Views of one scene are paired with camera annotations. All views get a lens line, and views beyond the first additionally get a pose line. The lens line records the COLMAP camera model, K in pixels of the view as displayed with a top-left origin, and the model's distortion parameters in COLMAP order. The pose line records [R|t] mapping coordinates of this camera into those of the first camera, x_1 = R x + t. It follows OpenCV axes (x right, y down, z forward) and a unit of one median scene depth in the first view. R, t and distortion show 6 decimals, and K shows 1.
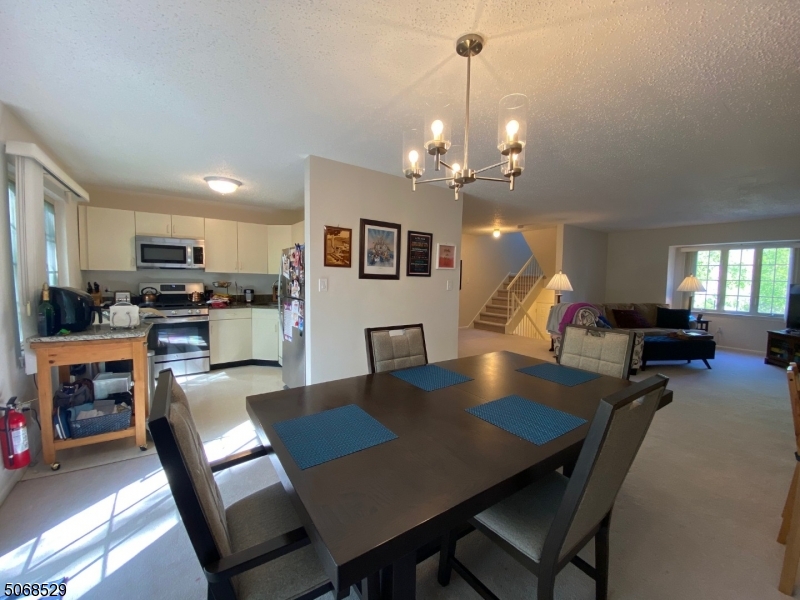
lens RADIAL K [[326.6, 0, 404.7], [0, 326.6, 297.6], [0, 0, 1]] dist [-0.012844, -0.003805]
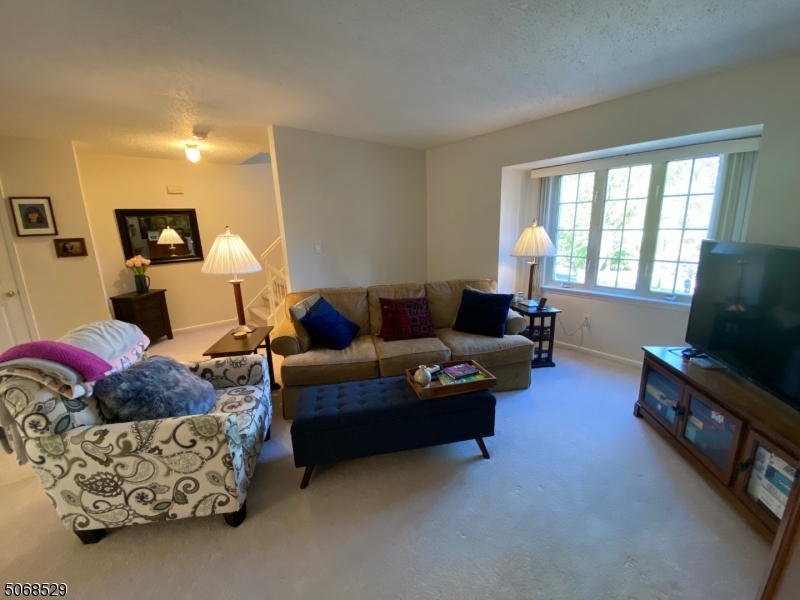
lens RADIAL K [[326.6, 0, 399.2], [0, 326.6, 299.4], [0, 0, 1]] dist [-0.012844, -0.003805]
pose [[0.996701, -0.054859, 0.059812, 0.607460], [0.044204, 0.984997, 0.166816, -0.043987], [-0.068066, -0.163622, 0.984172, 0.461765]]
